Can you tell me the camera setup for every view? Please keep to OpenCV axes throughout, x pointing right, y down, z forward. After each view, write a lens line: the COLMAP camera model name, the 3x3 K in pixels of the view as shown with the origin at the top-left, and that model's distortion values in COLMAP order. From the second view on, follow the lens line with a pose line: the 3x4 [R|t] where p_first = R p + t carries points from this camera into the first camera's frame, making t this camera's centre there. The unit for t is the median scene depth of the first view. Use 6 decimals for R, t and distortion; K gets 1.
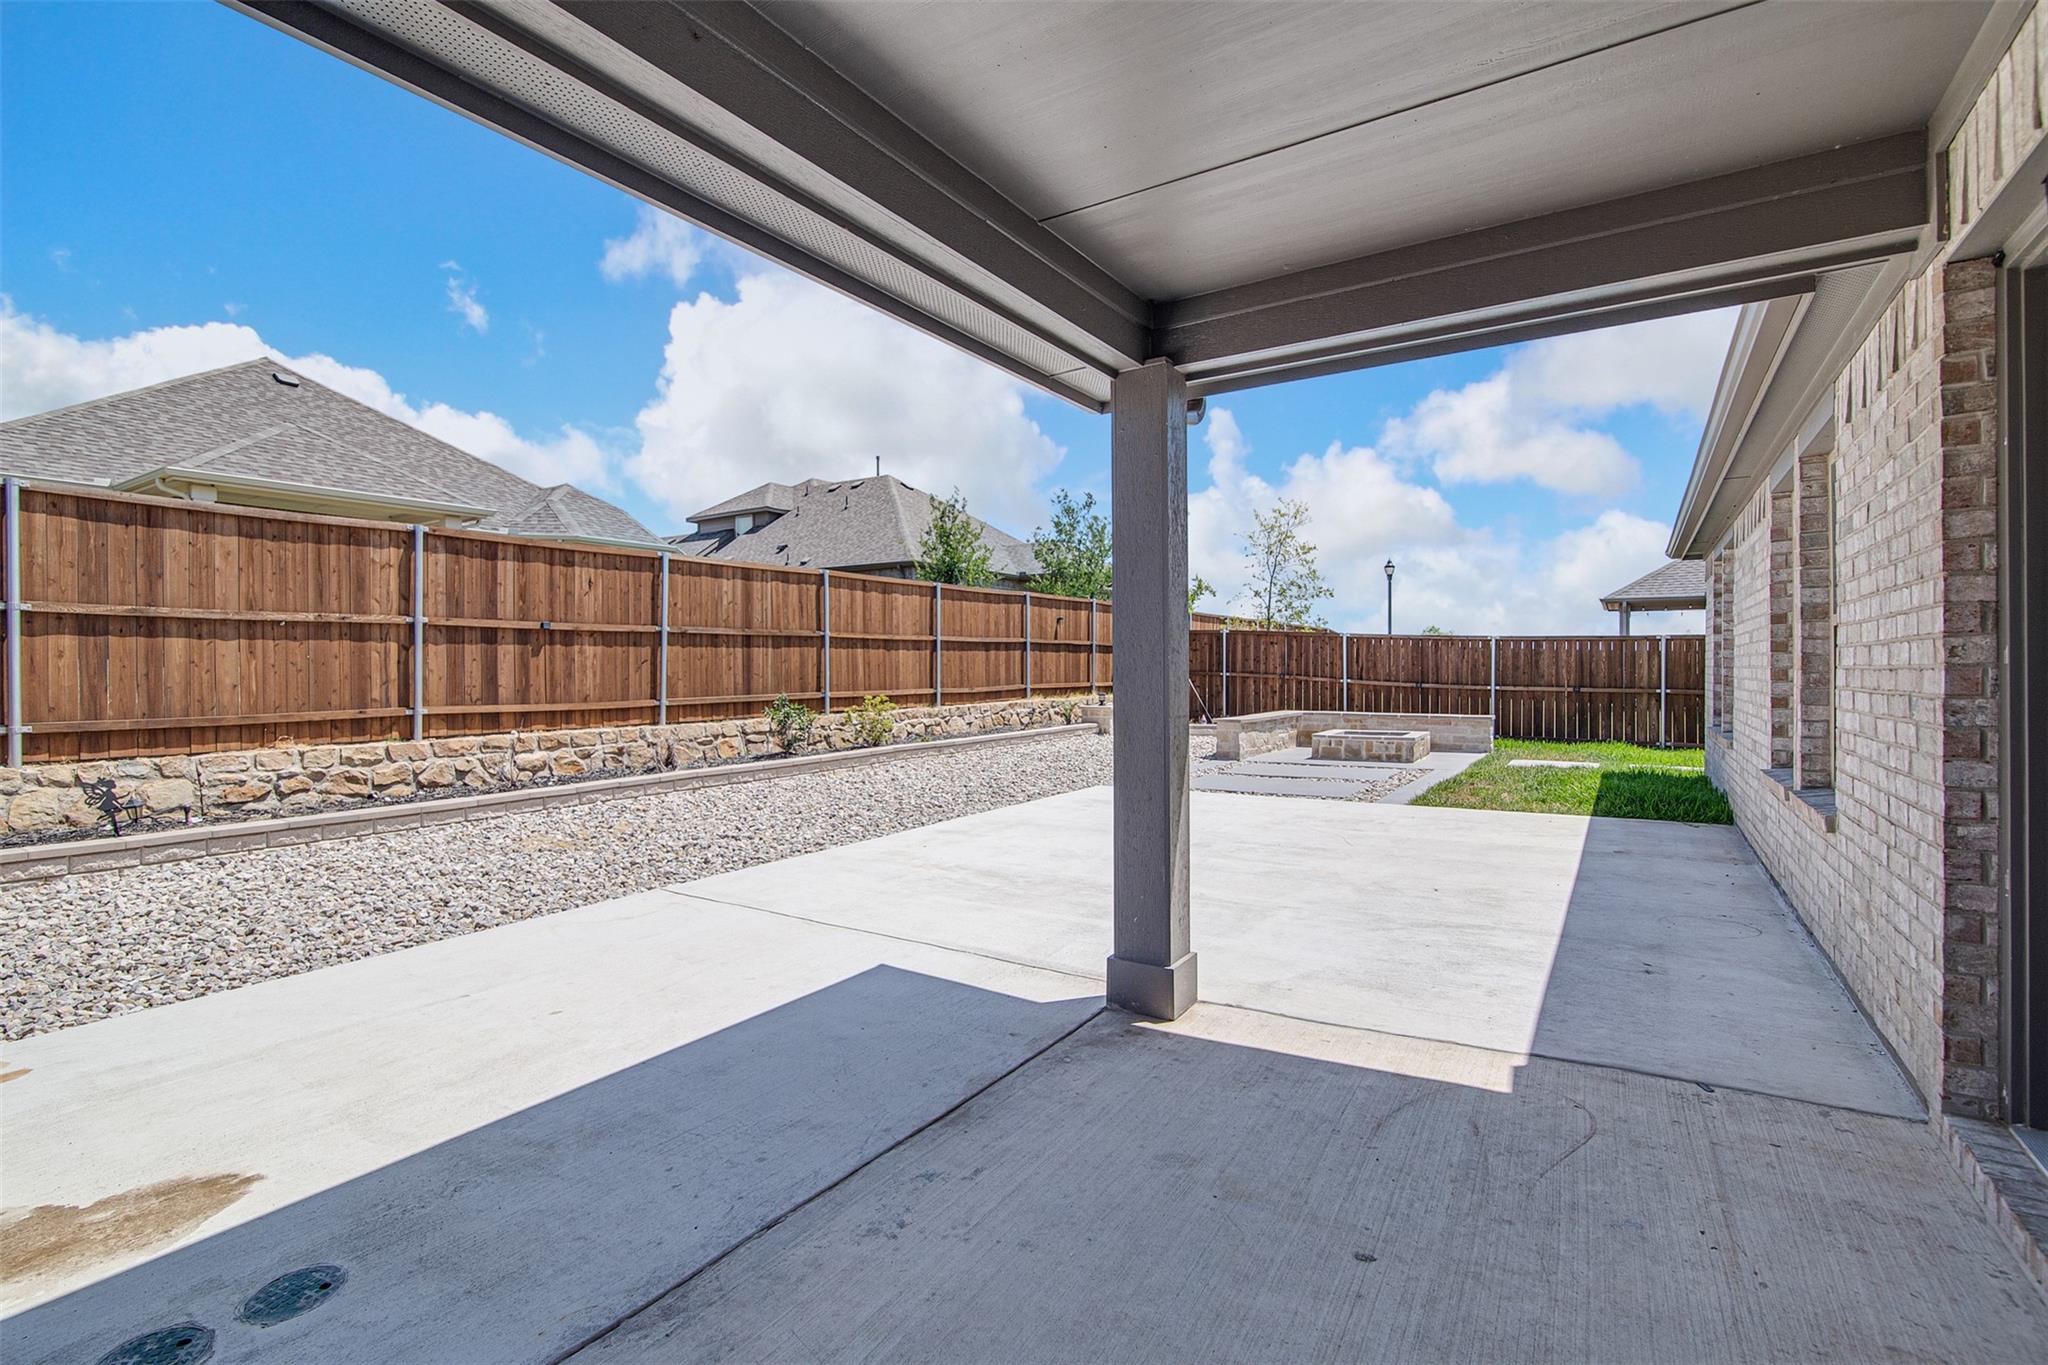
lens RADIAL K [[932.5, 0, 1016.0], [0, 932.5, 673.9], [0, 0, 1]] dist [-0.006317, -0.001766]
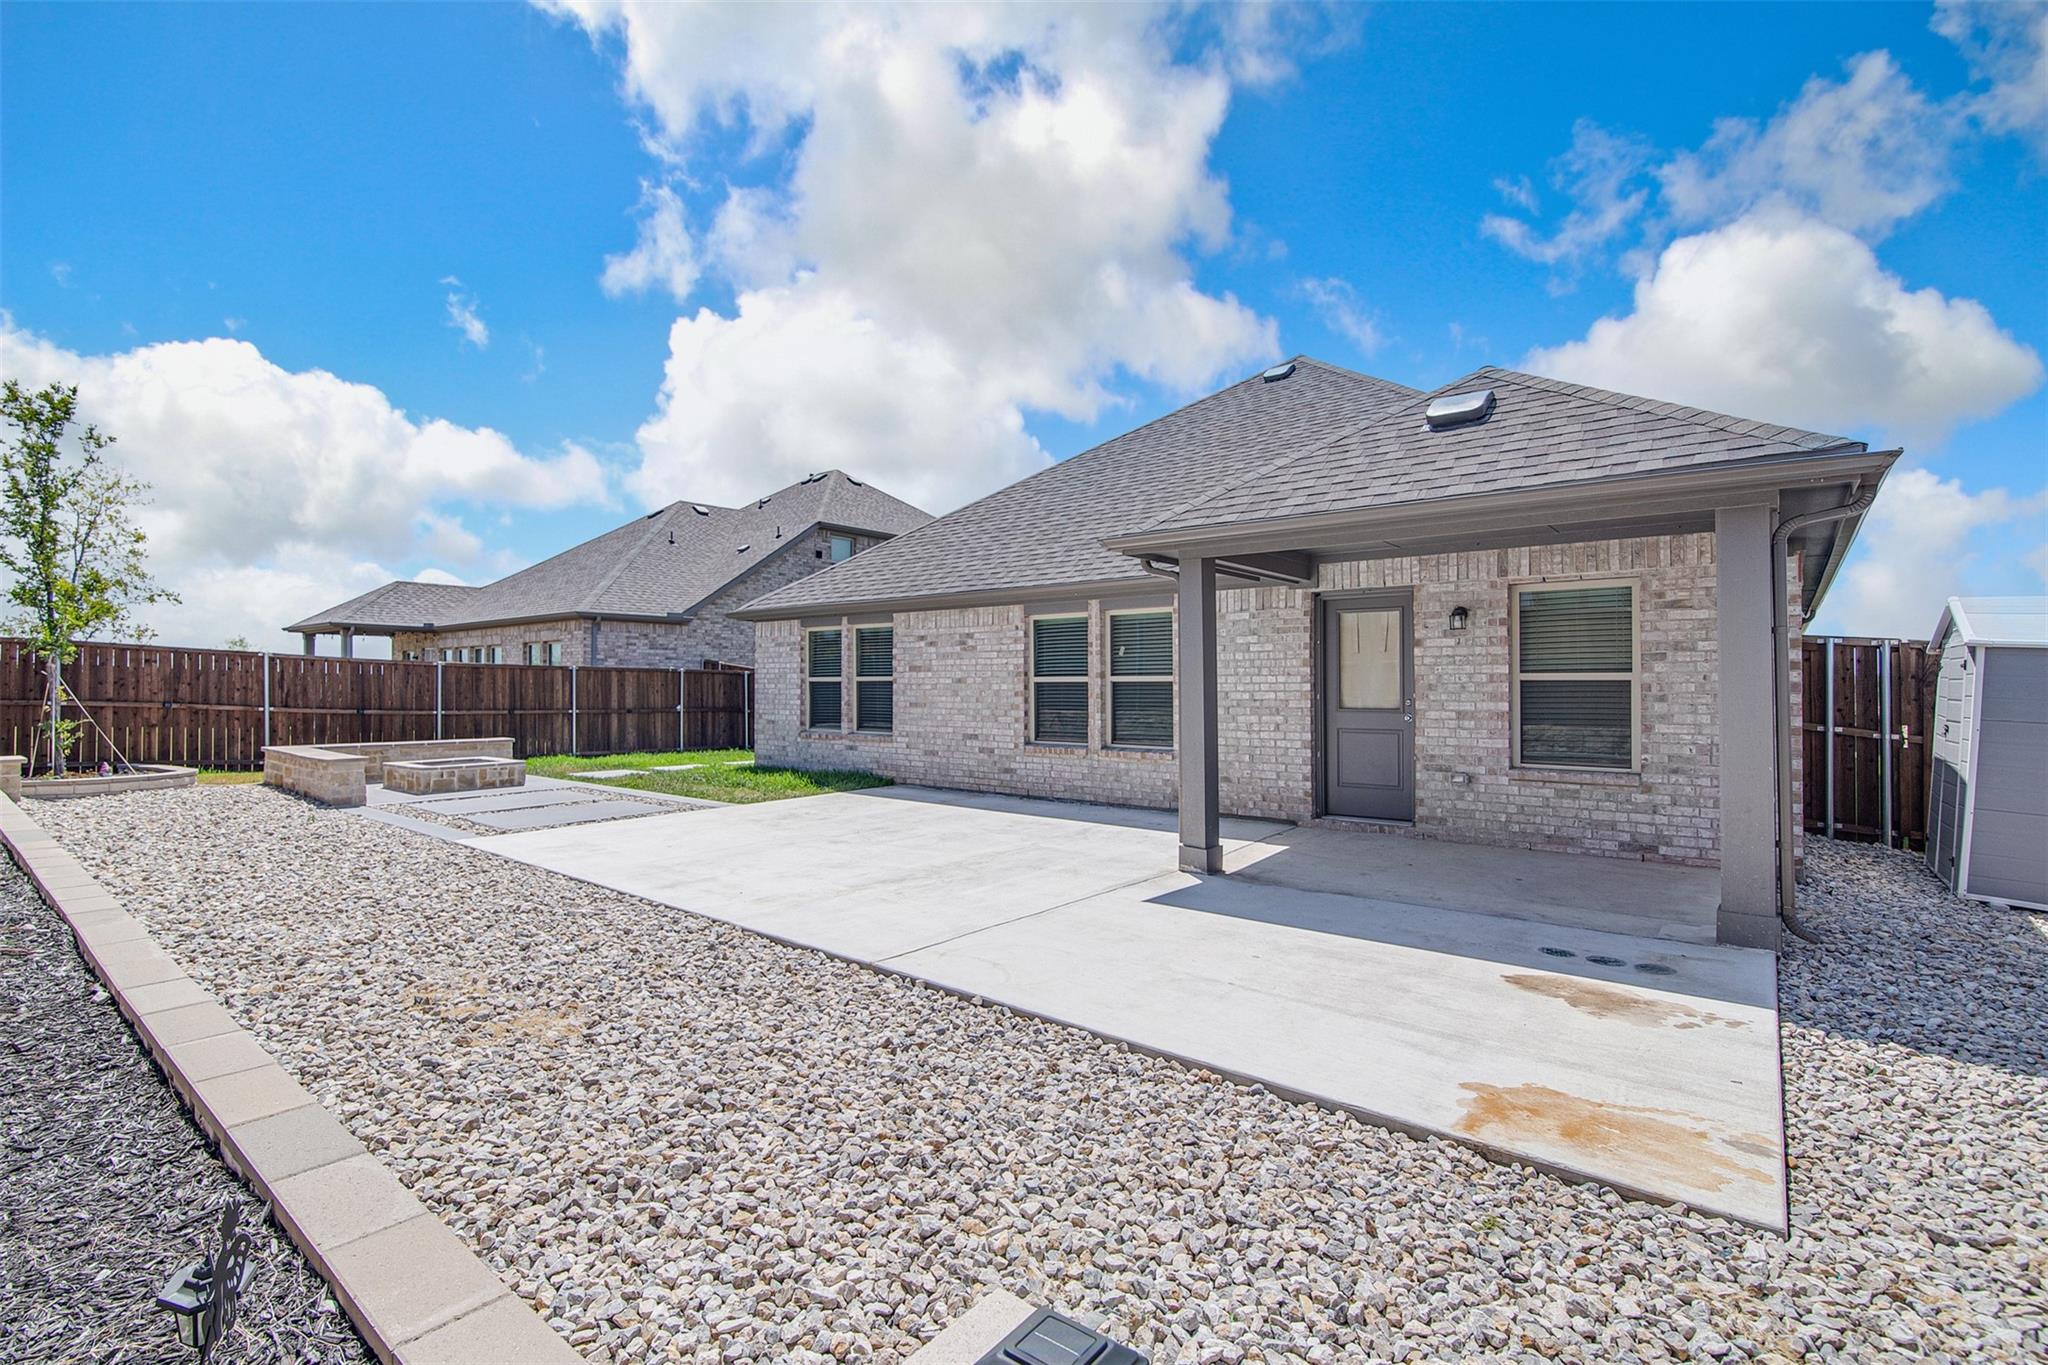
lens RADIAL K [[932.5, 0, 1012.7], [0, 932.5, 684.1], [0, 0, 1]] dist [-0.006317, -0.001766]
pose [[0.103861, 0.004130, 0.994583, -0.965572], [0.004431, 0.999980, -0.004615, -0.018411], [-0.994582, 0.004886, 0.103841, 0.613562]]
